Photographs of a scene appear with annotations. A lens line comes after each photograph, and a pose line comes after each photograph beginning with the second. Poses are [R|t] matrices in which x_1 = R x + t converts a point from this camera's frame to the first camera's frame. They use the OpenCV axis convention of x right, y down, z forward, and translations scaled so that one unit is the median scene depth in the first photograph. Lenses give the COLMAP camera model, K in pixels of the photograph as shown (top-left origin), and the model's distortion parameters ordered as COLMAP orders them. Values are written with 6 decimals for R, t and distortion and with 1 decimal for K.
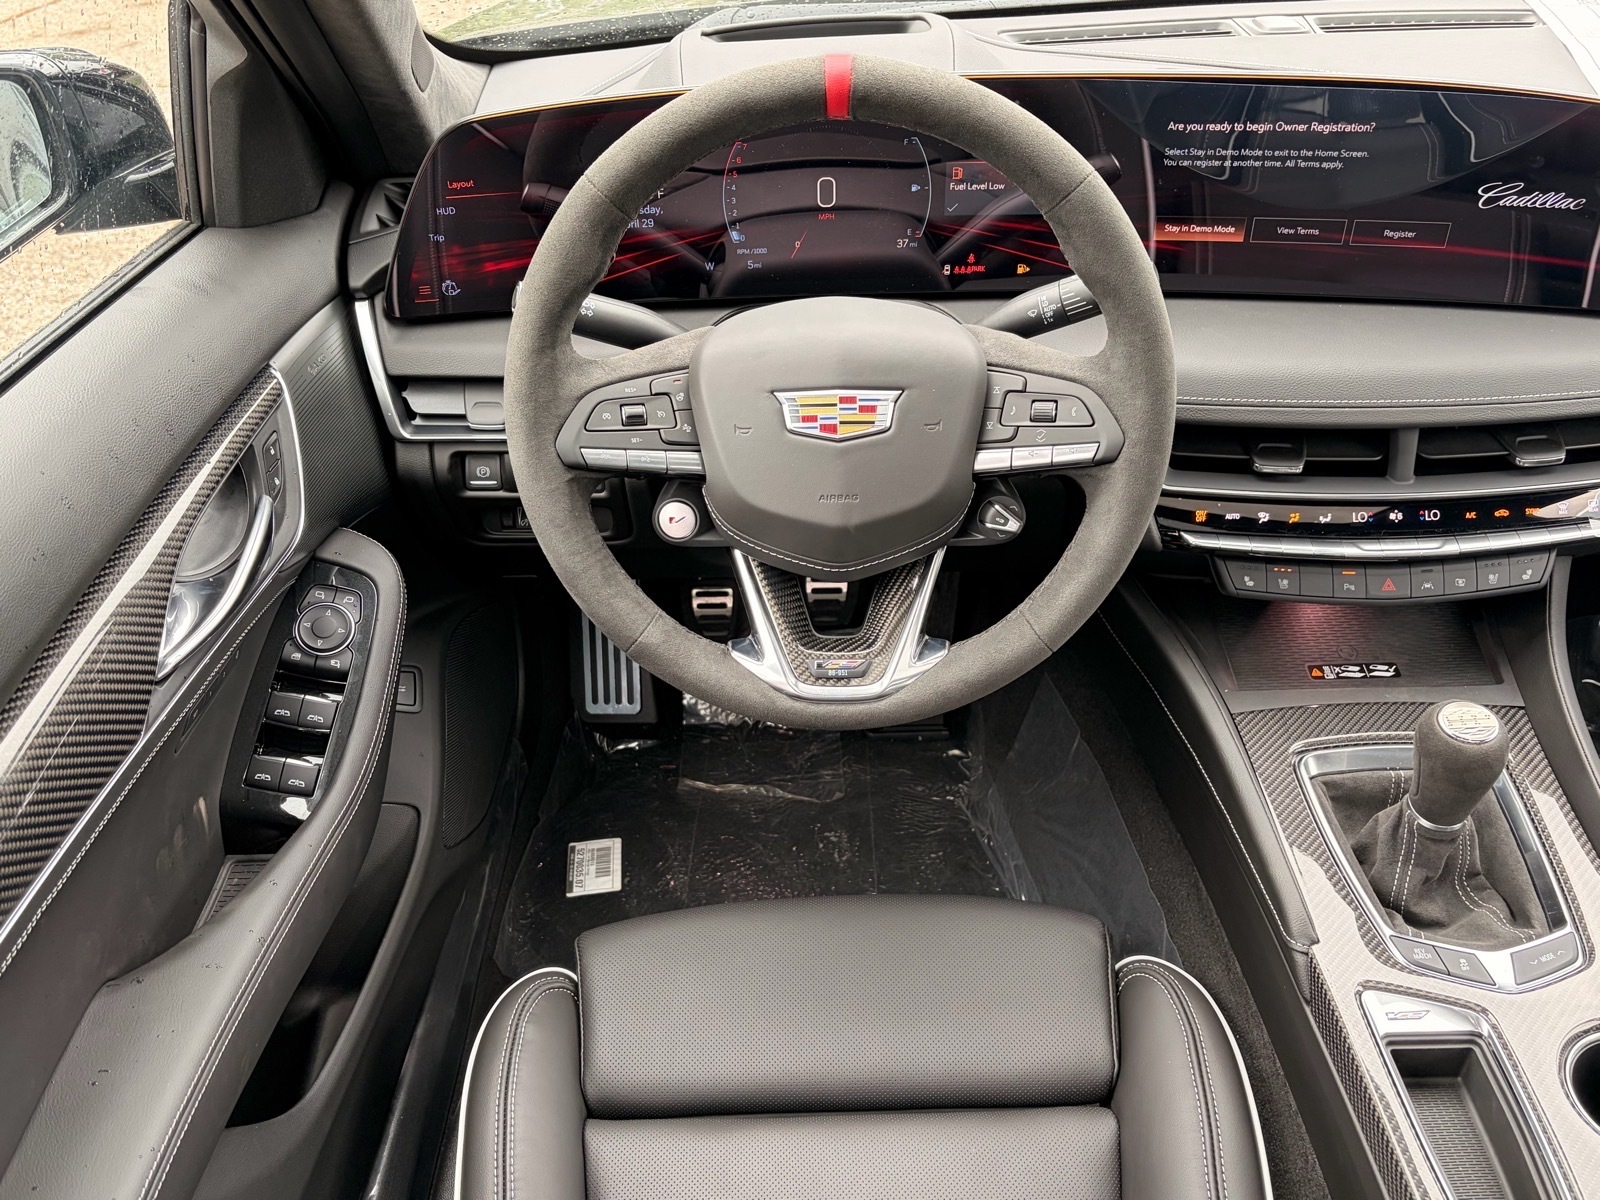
lens RADIAL K [[1340.2, 0, 801.4], [0, 1340.2, 595.8], [0, 0, 1]] dist [0.034564, -0.027411]
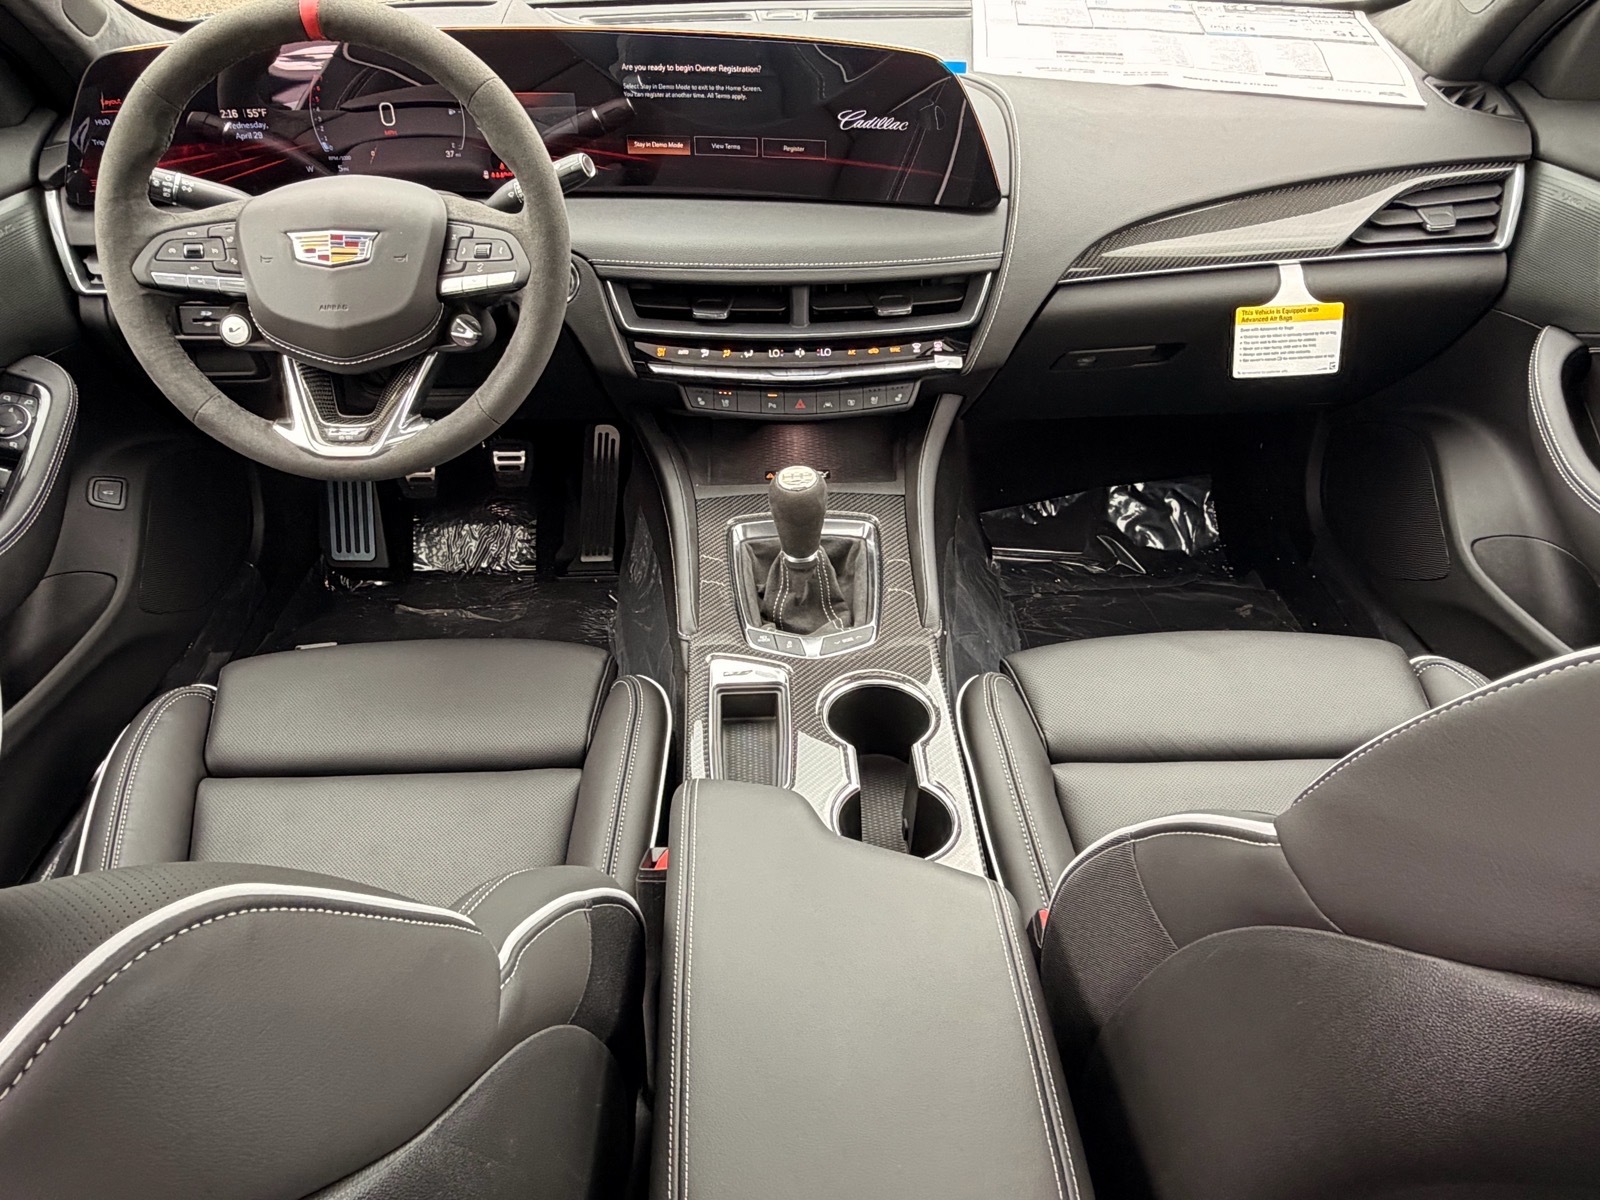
lens RADIAL K [[1174.4, 0, 798.6], [0, 1174.4, 602.1], [0, 0, 1]] dist [-0.004257, -0.005698]
pose [[0.999461, 0.002484, 0.032729, 0.424310], [-0.002769, 0.999959, 0.008646, 0.200145], [-0.032706, -0.008732, 0.999427, -0.233093]]
